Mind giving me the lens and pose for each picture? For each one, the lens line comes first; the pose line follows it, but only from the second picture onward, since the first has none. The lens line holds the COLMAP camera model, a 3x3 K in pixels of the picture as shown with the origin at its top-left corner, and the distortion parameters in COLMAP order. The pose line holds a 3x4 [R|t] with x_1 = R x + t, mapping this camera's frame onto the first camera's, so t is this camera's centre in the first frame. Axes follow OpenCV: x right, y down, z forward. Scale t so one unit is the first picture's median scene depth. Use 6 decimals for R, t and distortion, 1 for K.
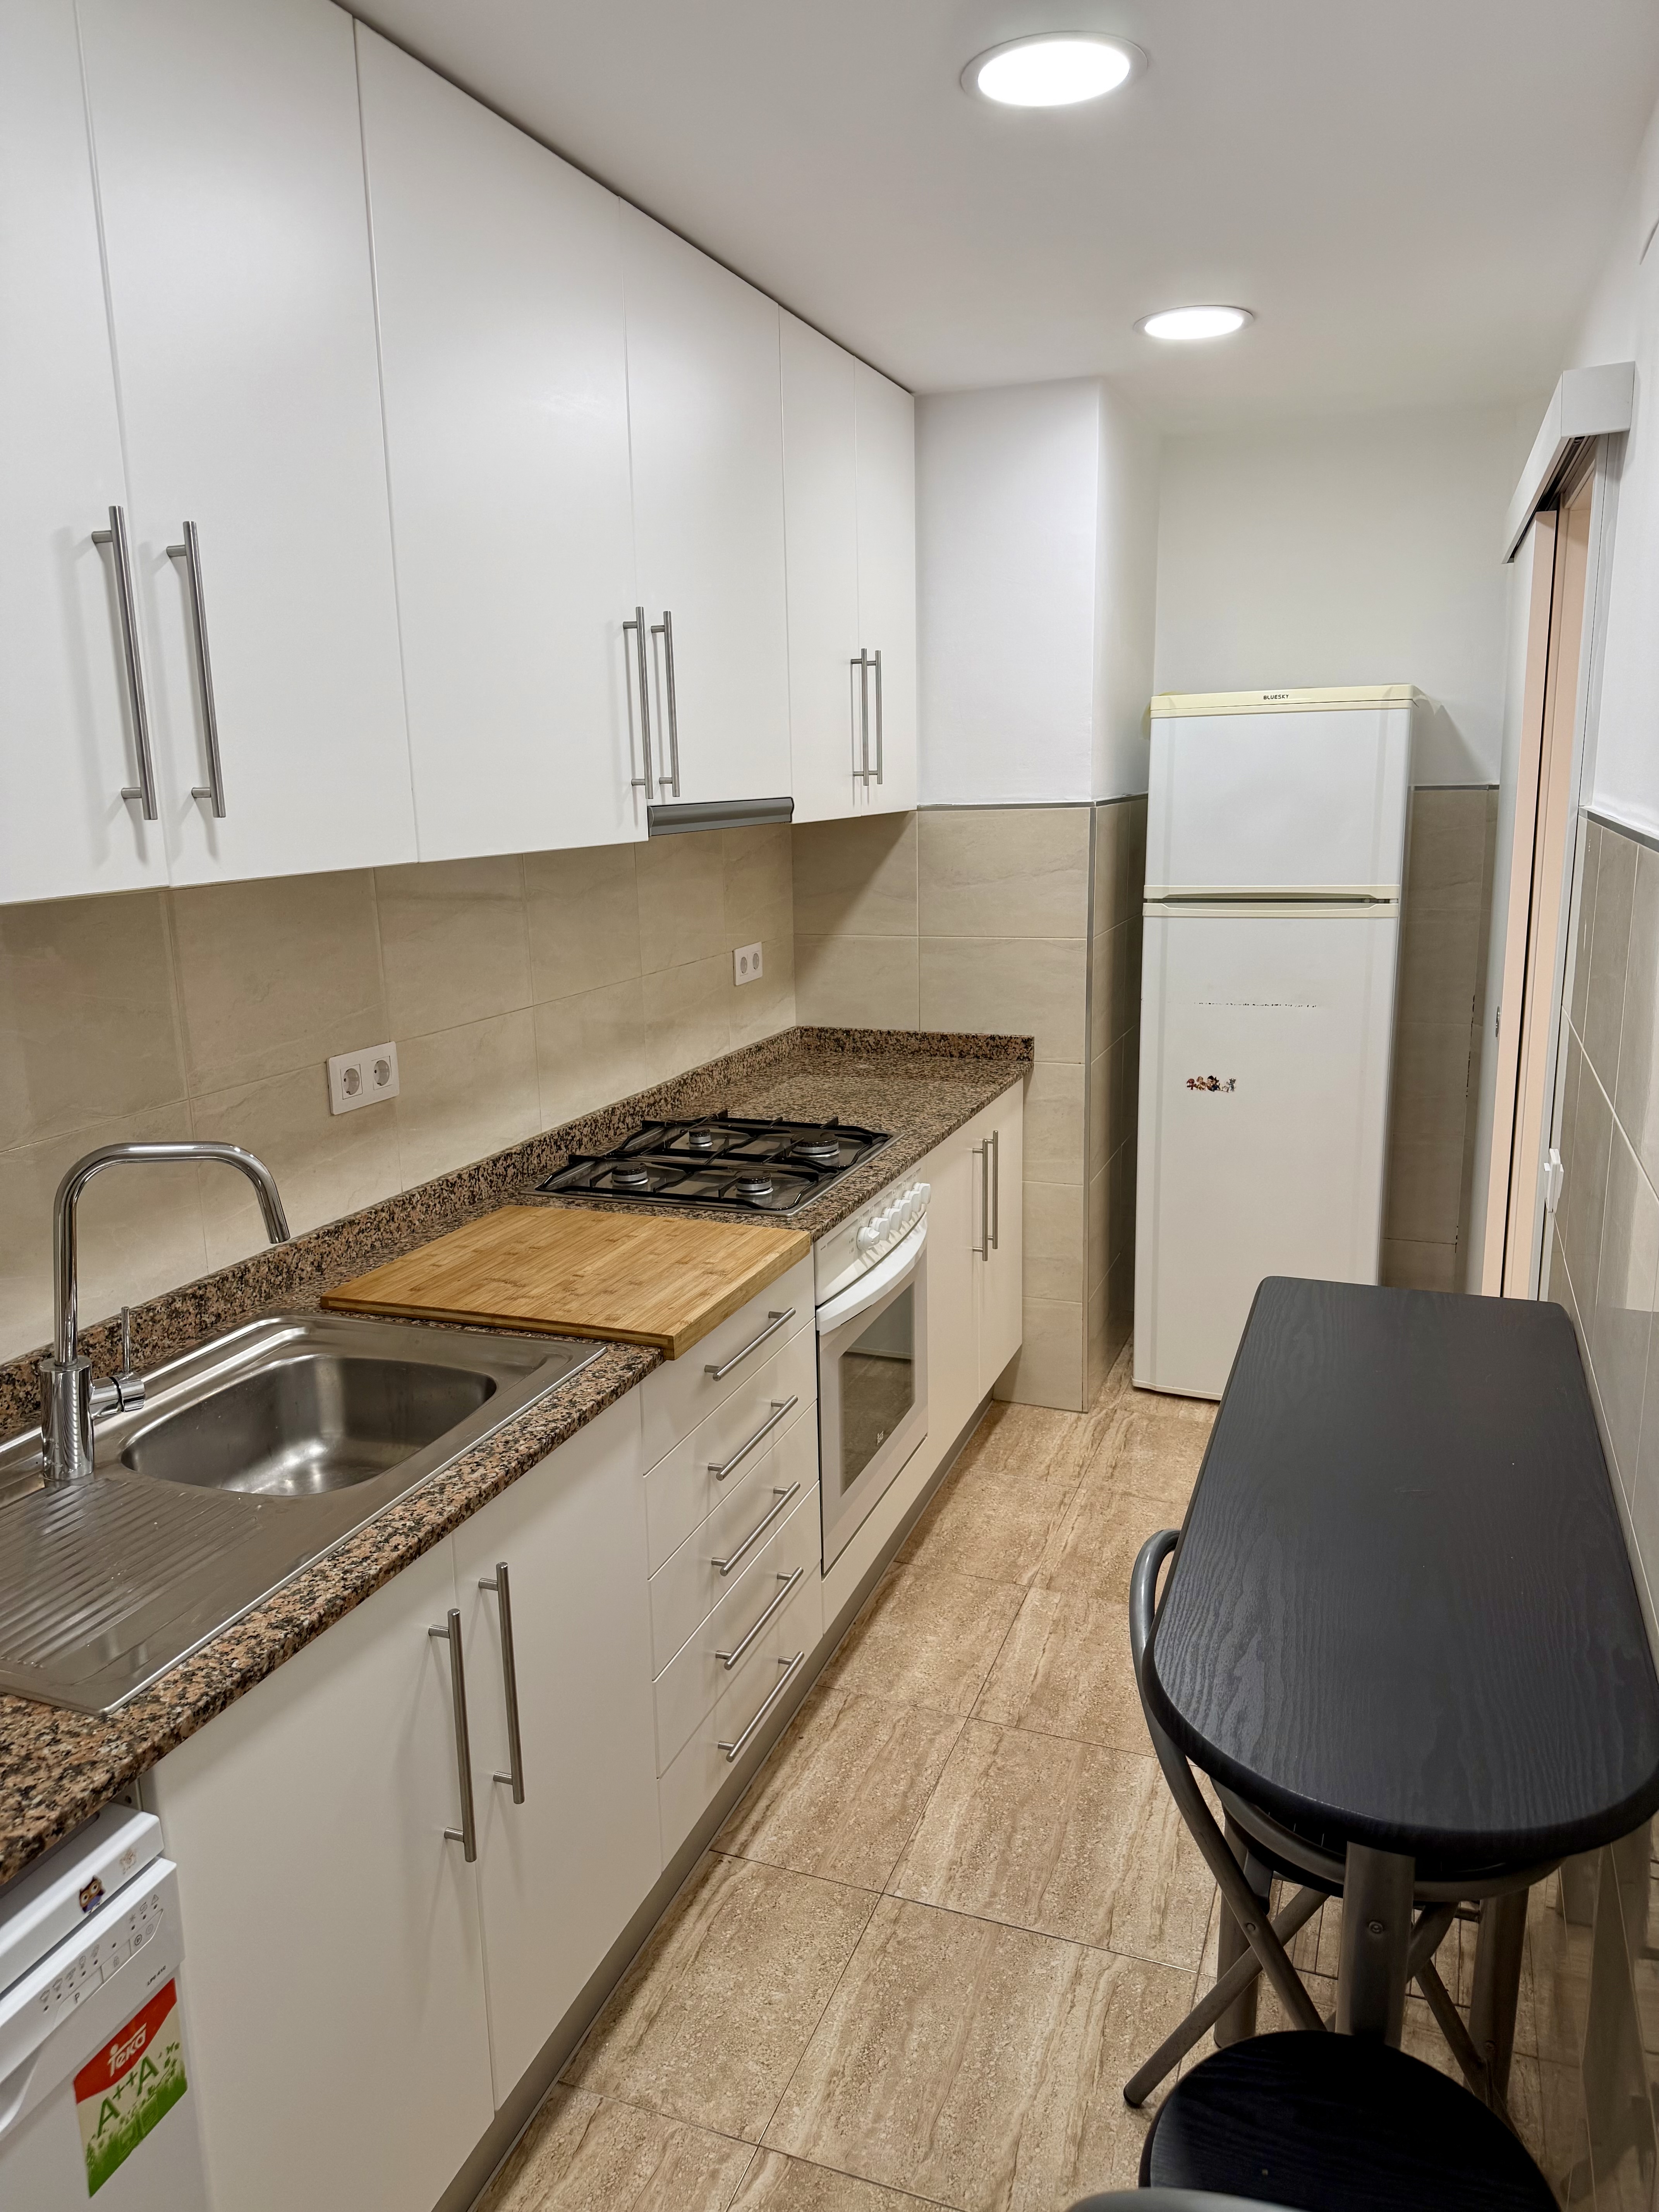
lens RADIAL K [[1573.2, 0, 827.3], [0, 1573.2, 1091.9], [0, 0, 1]] dist [0.067036, -0.077693]
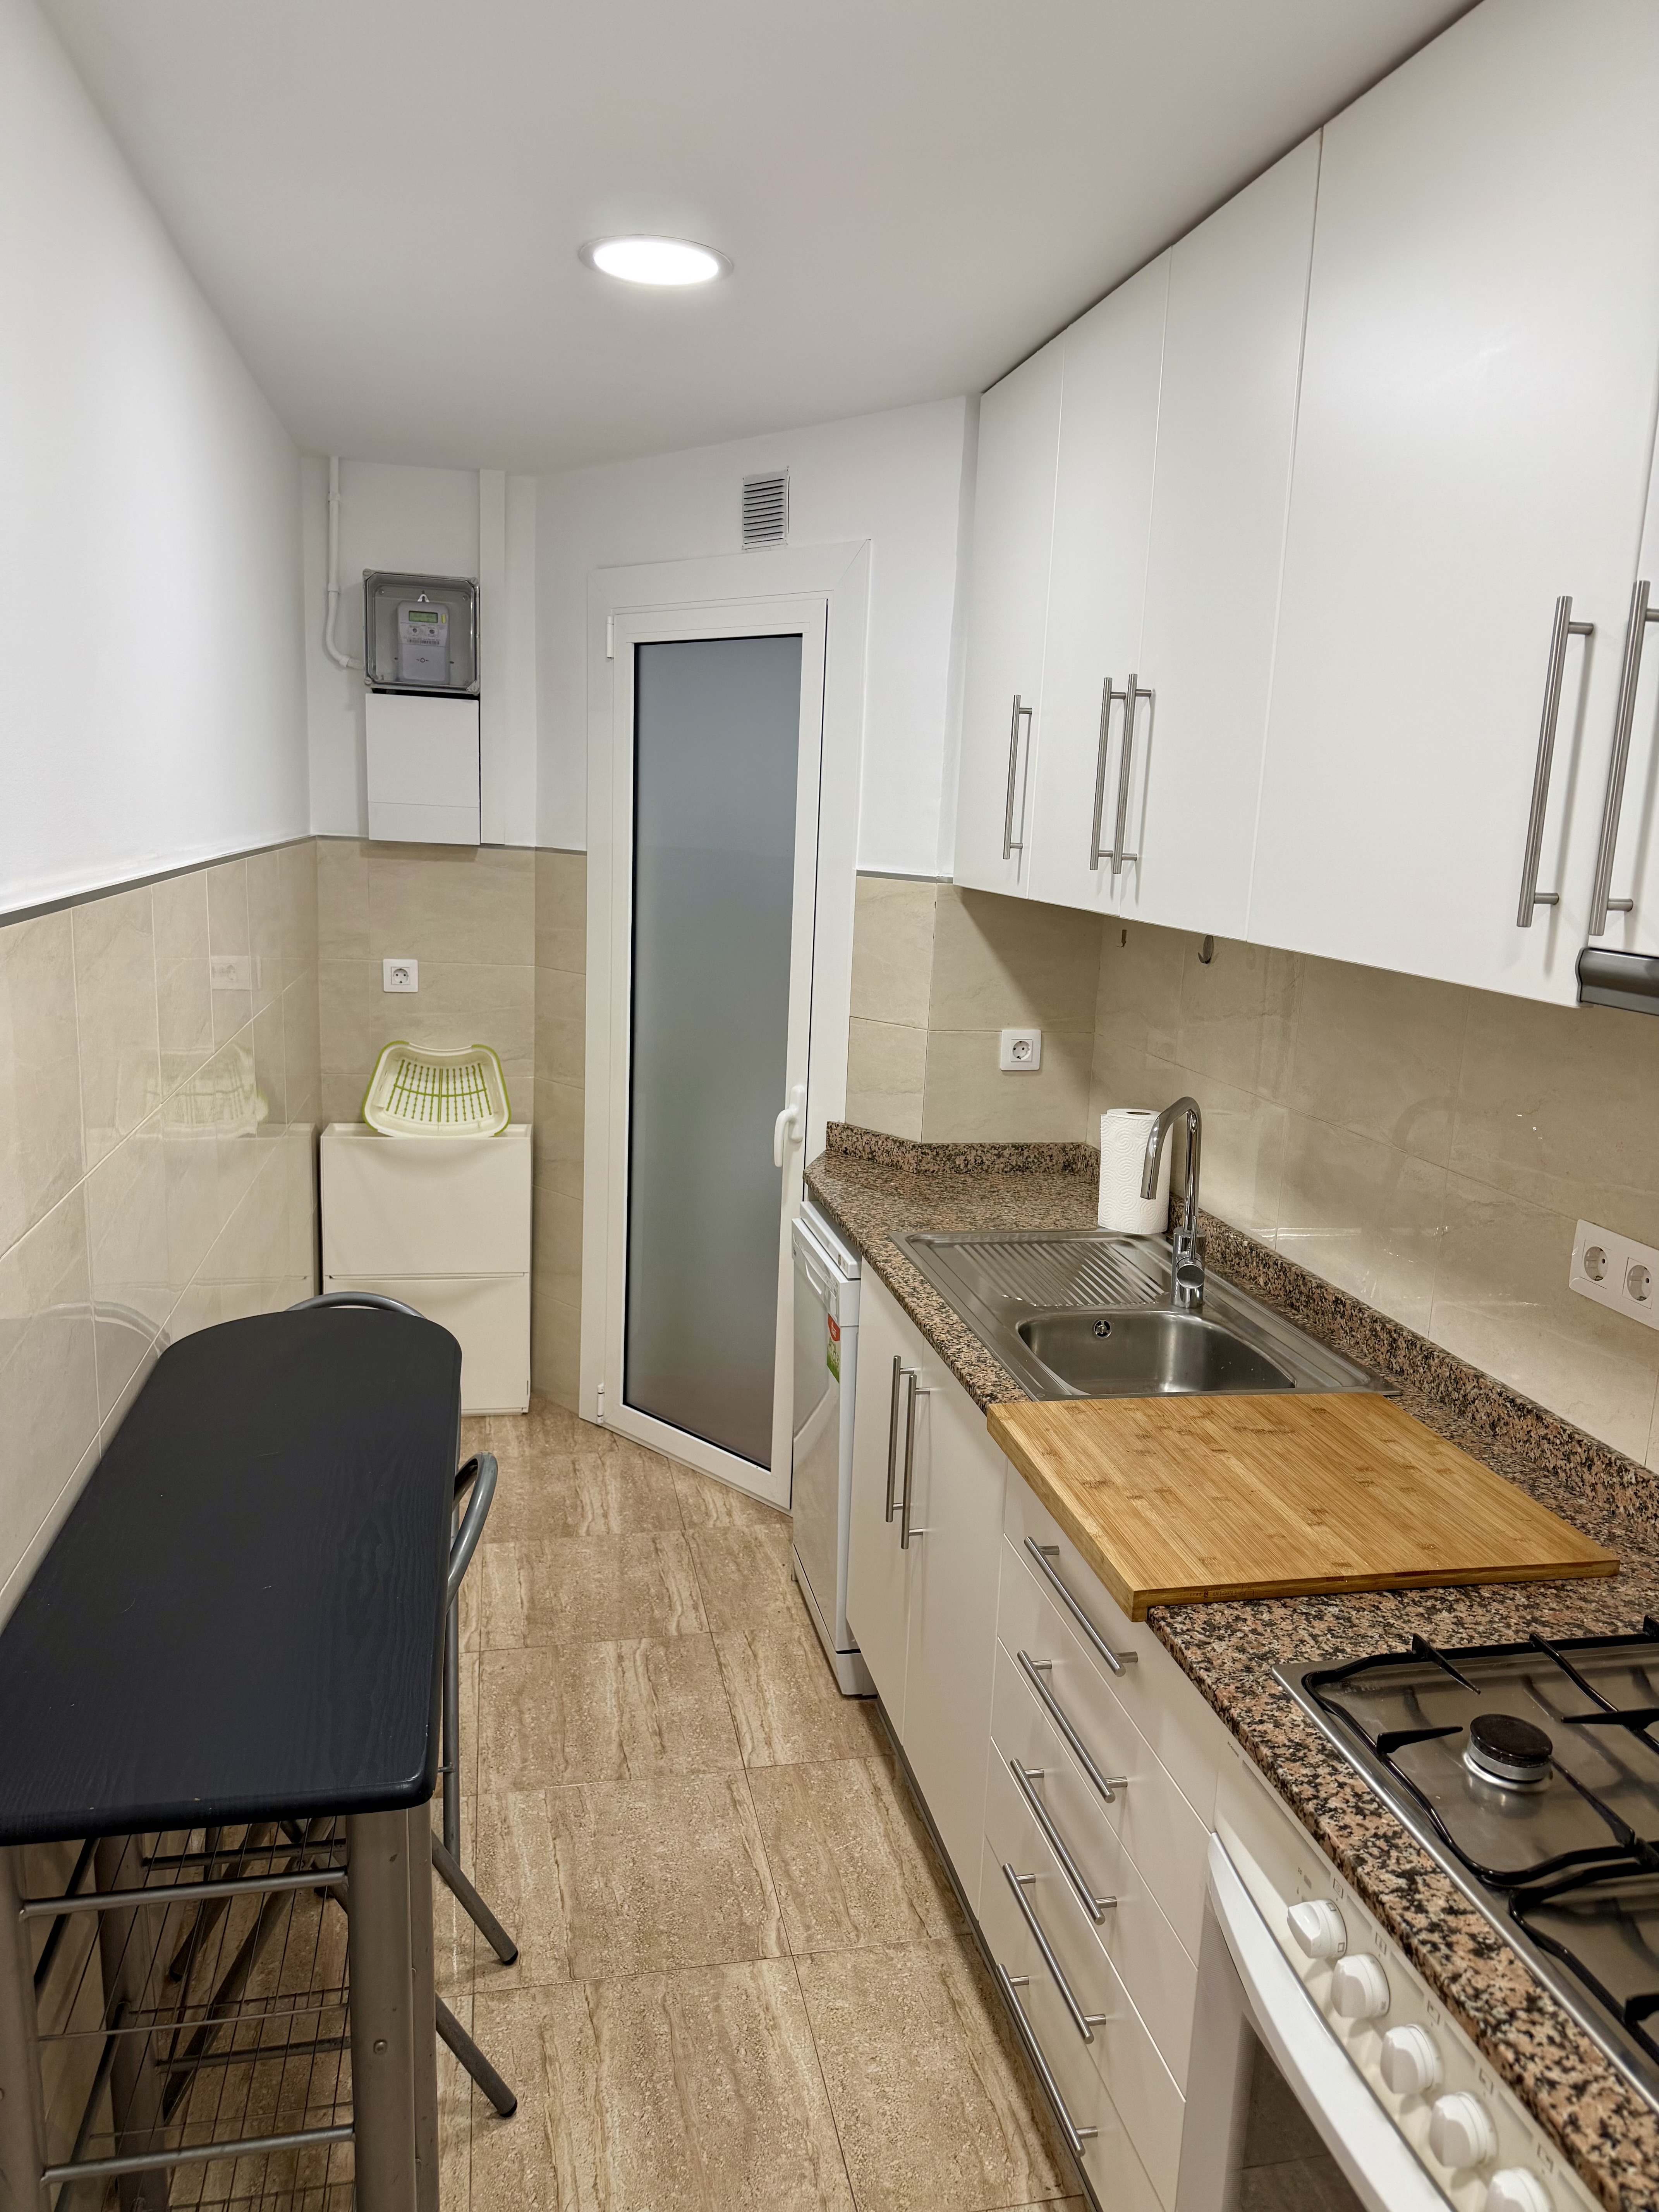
lens RADIAL K [[1573.2, 0, 831.4], [0, 1573.2, 1112.0], [0, 0, 1]] dist [0.067036, -0.077693]
pose [[-0.843968, 0.089309, -0.528906, 0.444875], [-0.132074, 0.921085, 0.366278, -0.329812], [0.519879, 0.378981, -0.765571, 1.461225]]
